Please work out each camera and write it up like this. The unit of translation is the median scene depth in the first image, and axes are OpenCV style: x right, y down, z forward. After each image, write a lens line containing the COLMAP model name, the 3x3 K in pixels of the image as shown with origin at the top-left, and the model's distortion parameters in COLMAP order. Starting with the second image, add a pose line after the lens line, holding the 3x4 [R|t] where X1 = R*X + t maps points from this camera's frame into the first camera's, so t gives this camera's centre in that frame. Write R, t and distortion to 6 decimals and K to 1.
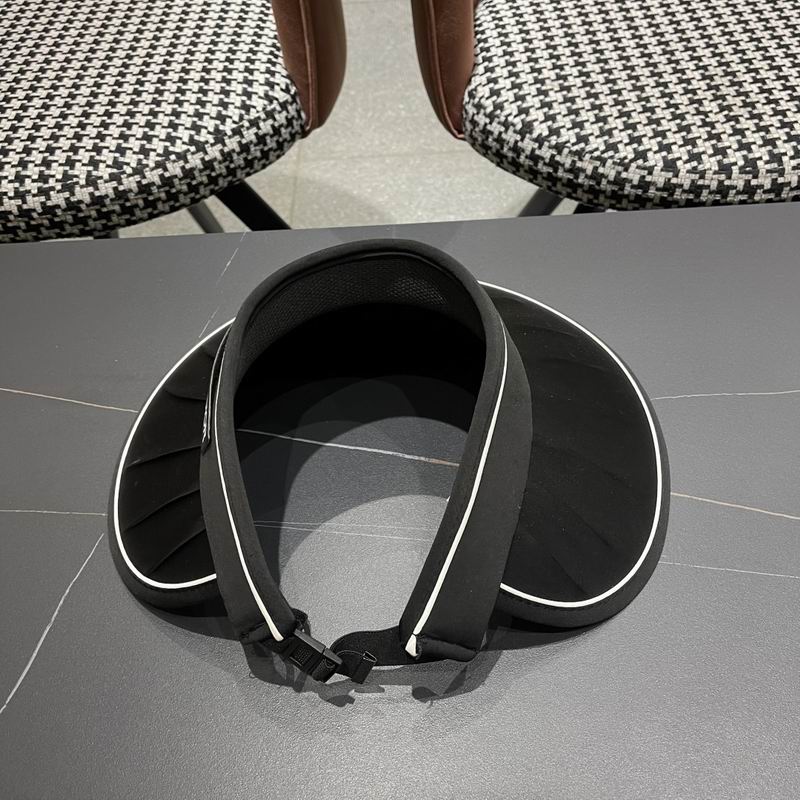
lens RADIAL K [[838.7, 0, 402.7], [0, 838.7, 415.0], [0, 0, 1]] dist [0.018564, 0.000000]
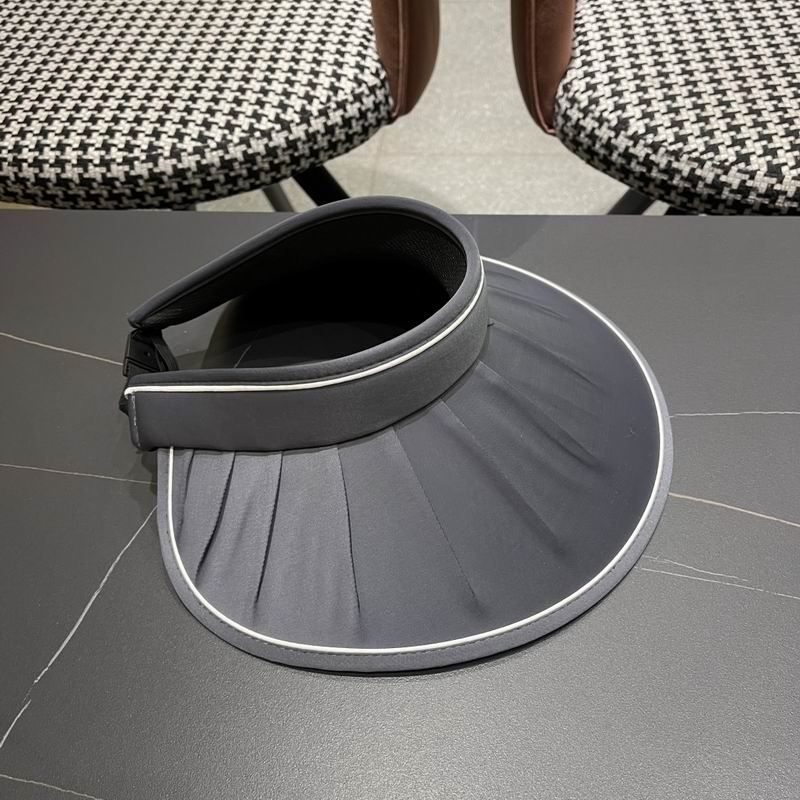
lens RADIAL K [[838.7, 0, 399.0], [0, 838.7, 411.8], [0, 0, 1]] dist [0.018564, 0.000000]
pose [[0.994313, 0.079795, -0.070533, -0.011630], [-0.080575, 0.996714, -0.008278, 0.013491], [0.069641, 0.013914, 0.997475, 0.028782]]
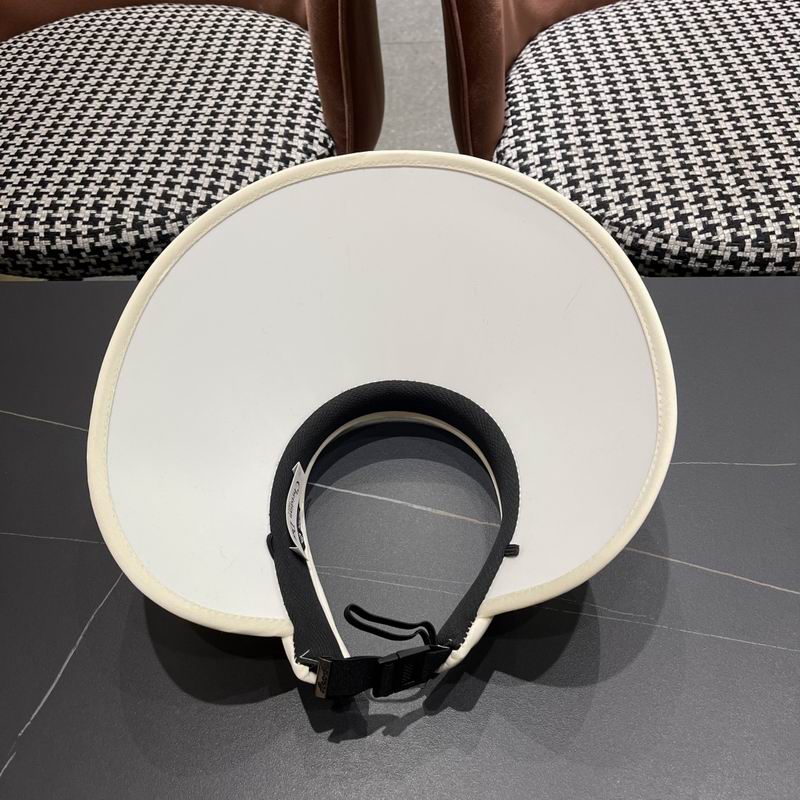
lens RADIAL K [[838.7, 0, 399.9], [0, 838.7, 414.4], [0, 0, 1]] dist [0.018564, 0.000000]
pose [[0.997910, 0.051266, -0.039328, 0.015984], [-0.052152, 0.998400, -0.021854, -0.031178], [0.038145, 0.023859, 0.998987, -0.045154]]
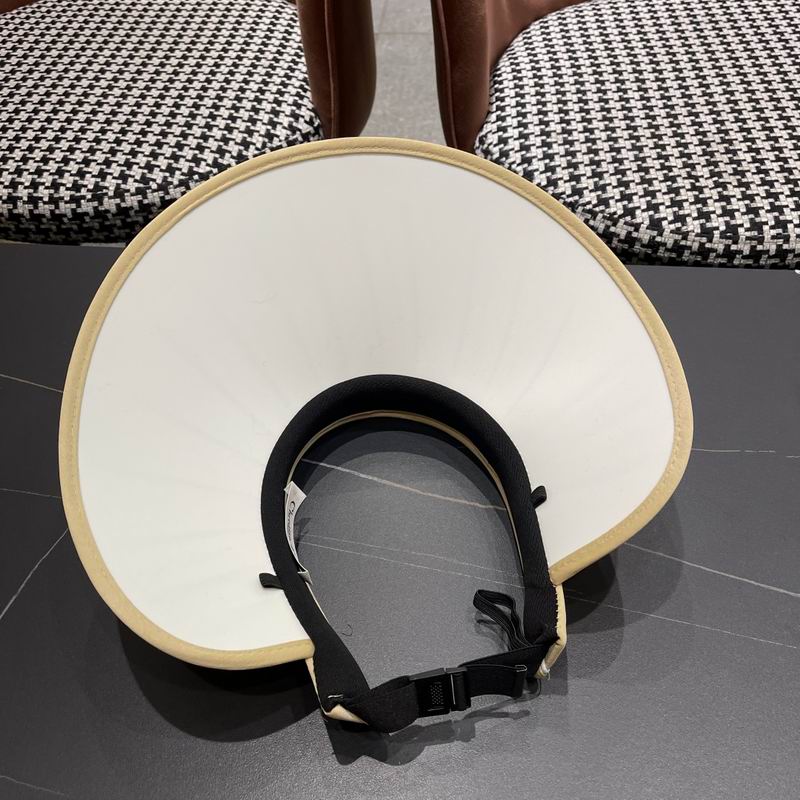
lens RADIAL K [[838.7, 0, 406.4], [0, 838.7, 408.7], [0, 0, 1]] dist [0.018564, 0.000000]
pose [[0.993848, 0.095887, -0.055429, 0.082054], [-0.097250, 0.995007, -0.022421, -0.012715], [0.053002, 0.027674, 0.998211, -0.053611]]
